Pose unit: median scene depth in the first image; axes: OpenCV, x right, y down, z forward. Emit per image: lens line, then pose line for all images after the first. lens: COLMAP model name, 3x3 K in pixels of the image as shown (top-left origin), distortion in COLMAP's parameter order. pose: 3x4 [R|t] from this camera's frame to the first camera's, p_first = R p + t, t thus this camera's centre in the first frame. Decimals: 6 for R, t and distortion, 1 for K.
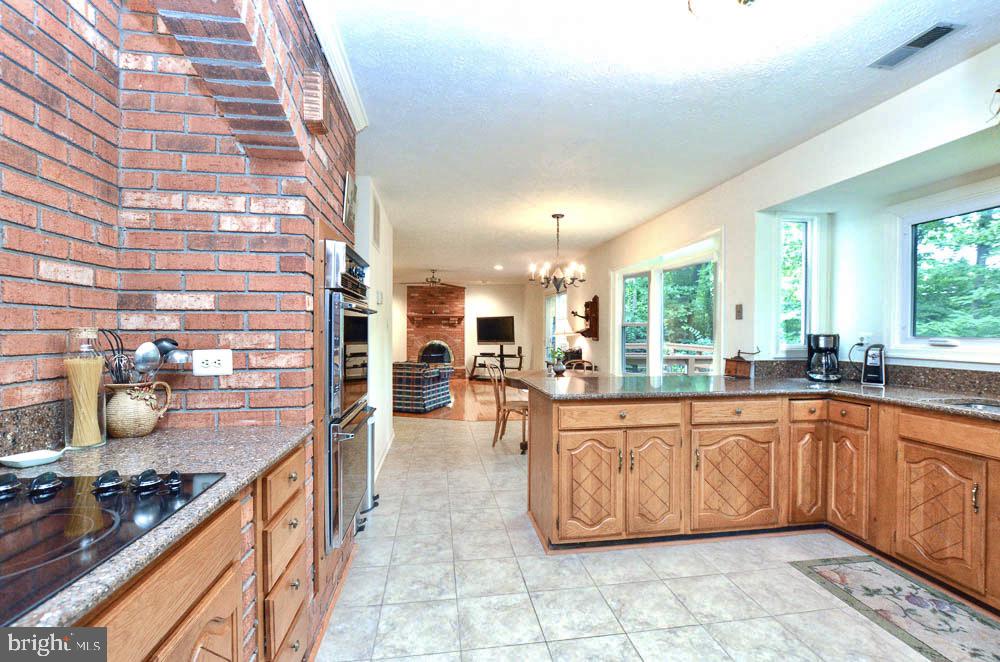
lens RADIAL K [[439.9, 0, 503.0], [0, 439.9, 334.7], [0, 0, 1]] dist [-0.015070, 0.001696]
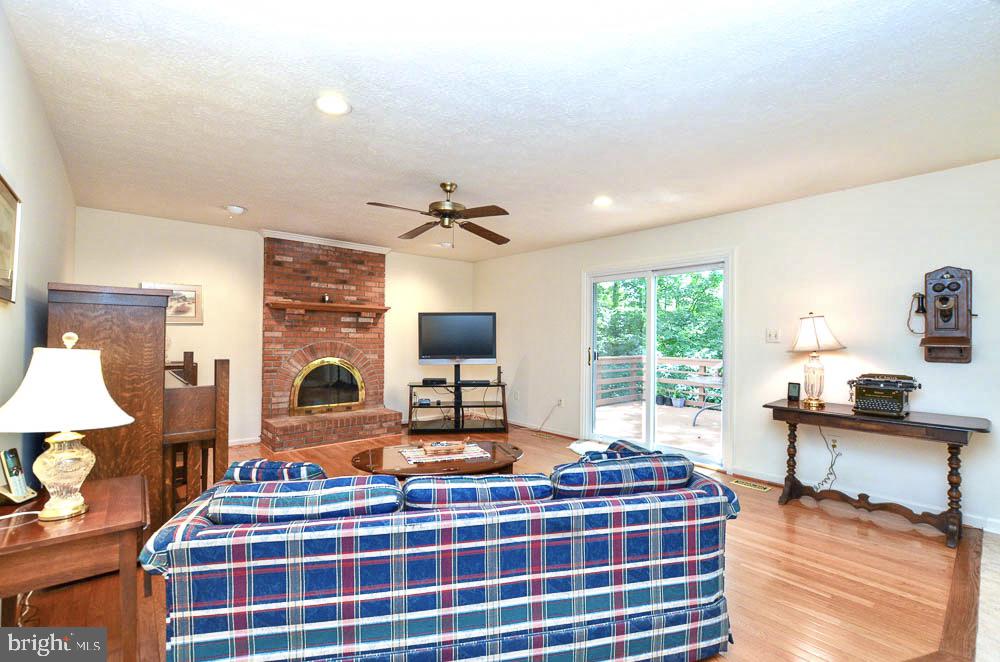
lens RADIAL K [[441.2, 0, 500.0], [0, 441.2, 331.0], [0, 0, 1]] dist [-0.009302, 0.000153]
pose [[0.843046, 0.016443, 0.537589, -0.259608], [-0.004197, 0.999703, -0.023996, -0.005219], [-0.537824, 0.017973, 0.842865, 0.498770]]
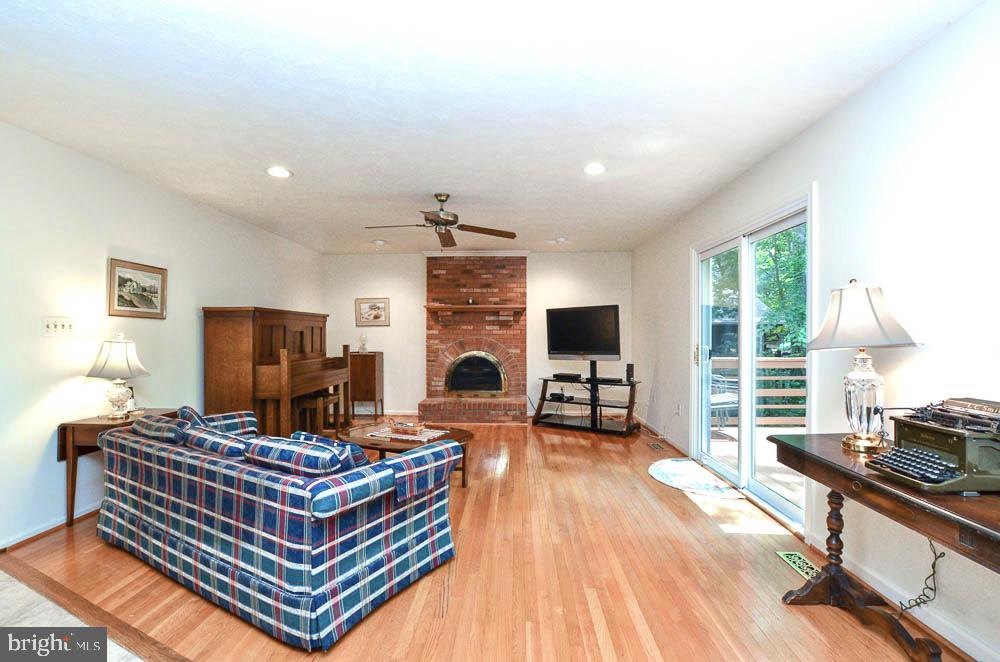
lens RADIAL K [[439.9, 0, 503.0], [0, 439.9, 334.7], [0, 0, 1]] dist [-0.015070, 0.001696]
pose [[0.983636, -0.002458, -0.180153, -0.015161], [0.000979, 0.999965, -0.008294, -0.003344], [0.180167, 0.007982, 0.983604, 0.452320]]
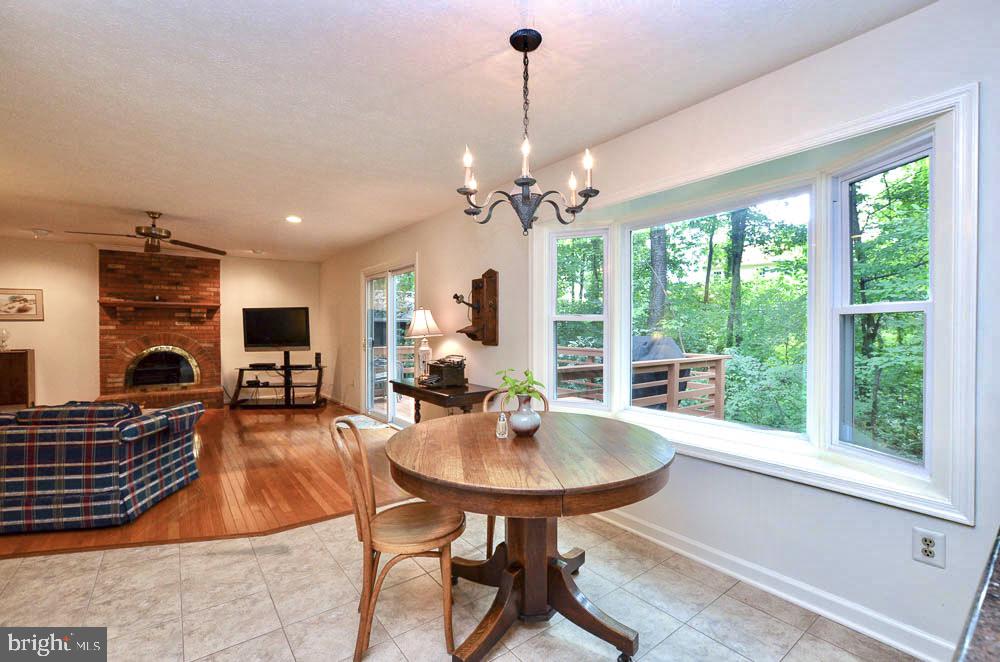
lens RADIAL K [[439.9, 0, 503.0], [0, 439.9, 334.7], [0, 0, 1]] dist [-0.015070, 0.001696]
pose [[0.876480, -0.007324, 0.481382, -0.035198], [0.005625, 0.999972, 0.004972, -0.002513], [-0.481405, -0.001650, 0.876497, 0.271133]]
